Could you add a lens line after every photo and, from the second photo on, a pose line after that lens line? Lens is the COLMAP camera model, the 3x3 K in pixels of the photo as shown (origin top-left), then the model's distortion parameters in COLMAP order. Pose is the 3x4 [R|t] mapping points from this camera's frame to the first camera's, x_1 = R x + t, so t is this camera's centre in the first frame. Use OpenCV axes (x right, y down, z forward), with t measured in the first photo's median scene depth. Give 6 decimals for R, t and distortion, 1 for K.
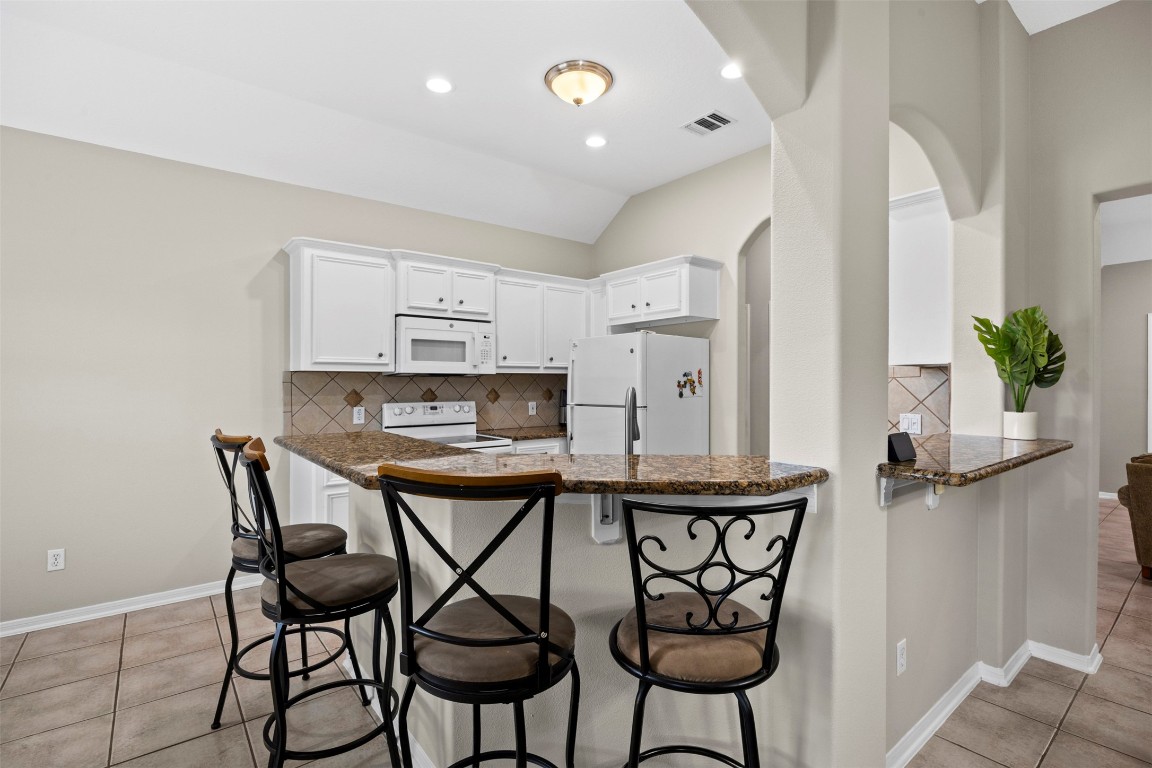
lens RADIAL K [[538.8, 0, 576.7], [0, 538.8, 387.1], [0, 0, 1]] dist [-0.005807, -0.000449]
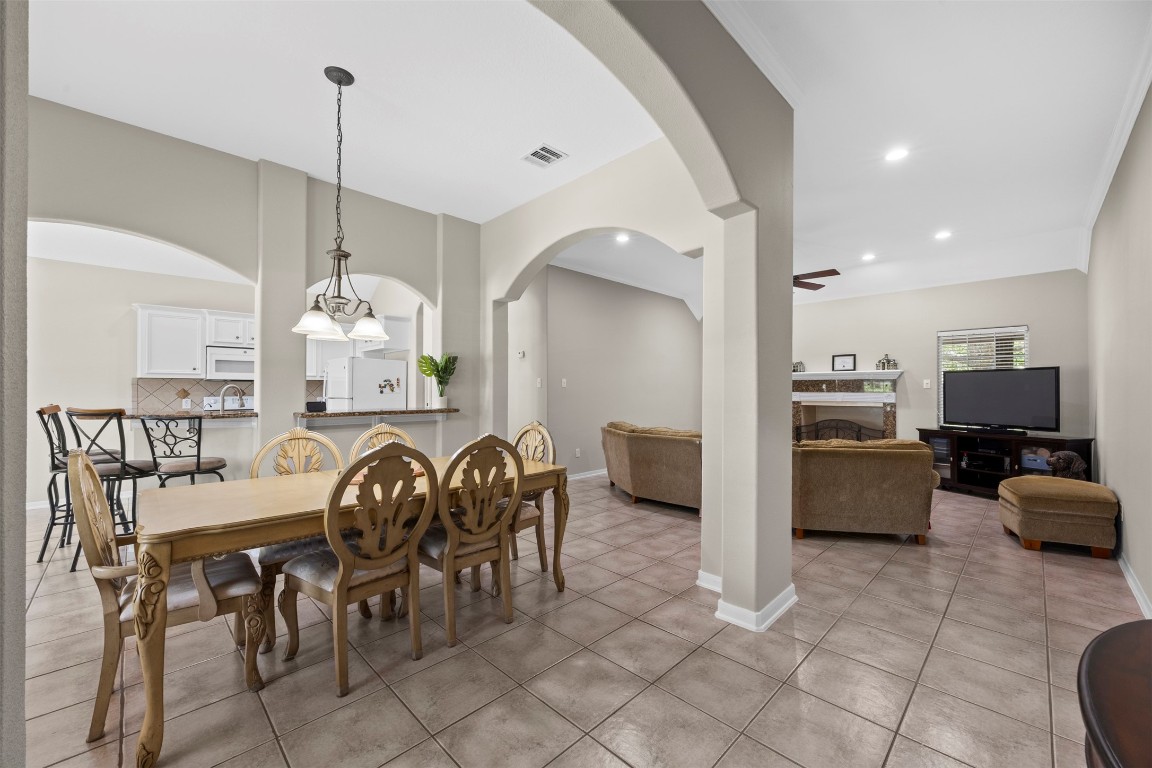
lens RADIAL K [[446.1, 0, 576.8], [0, 446.1, 384.9], [0, 0, 1]] dist [-0.006819, -0.000128]
pose [[0.992362, 0.003142, 0.123319, 0.780768], [-0.001091, 0.999860, -0.016698, 0.017586], [-0.123354, 0.016436, 0.992227, -0.663911]]
